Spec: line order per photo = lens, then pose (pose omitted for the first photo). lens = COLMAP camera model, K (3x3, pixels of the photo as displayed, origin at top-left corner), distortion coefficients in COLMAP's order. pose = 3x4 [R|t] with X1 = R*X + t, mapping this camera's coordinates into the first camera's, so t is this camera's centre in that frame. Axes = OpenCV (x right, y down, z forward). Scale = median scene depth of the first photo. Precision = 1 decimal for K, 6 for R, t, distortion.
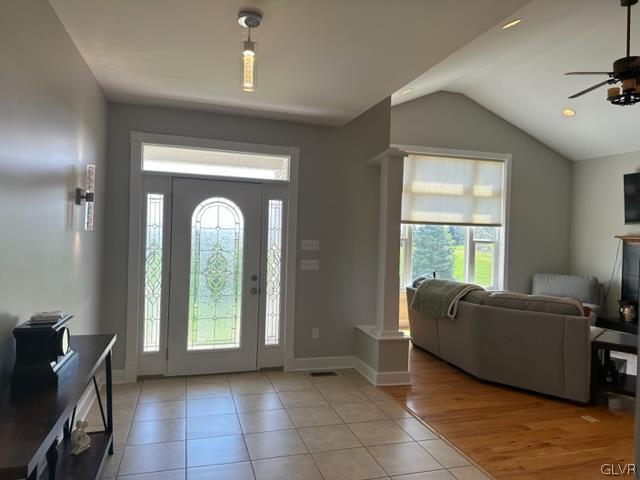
lens RADIAL K [[451.4, 0, 318.3], [0, 451.4, 238.2], [0, 0, 1]] dist [0.043698, -0.046713]
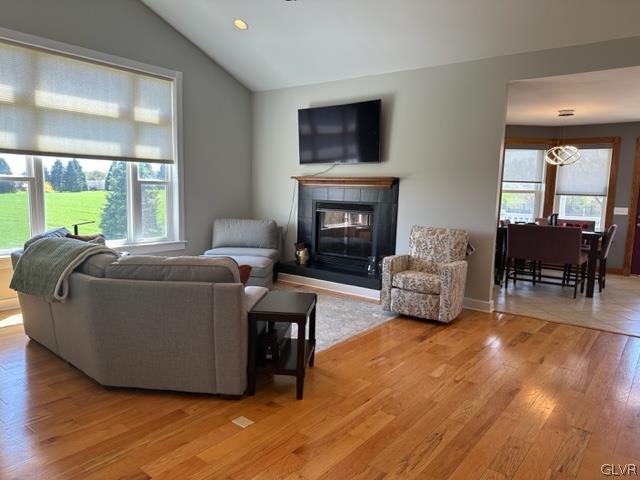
lens RADIAL K [[451.4, 0, 318.9], [0, 451.4, 243.9], [0, 0, 1]] dist [0.043698, -0.046713]
pose [[0.820485, -0.075117, 0.566712, 0.152834], [-0.002496, 0.990849, 0.134949, 0.006860], [-0.571663, -0.112138, 0.812789, 0.184964]]
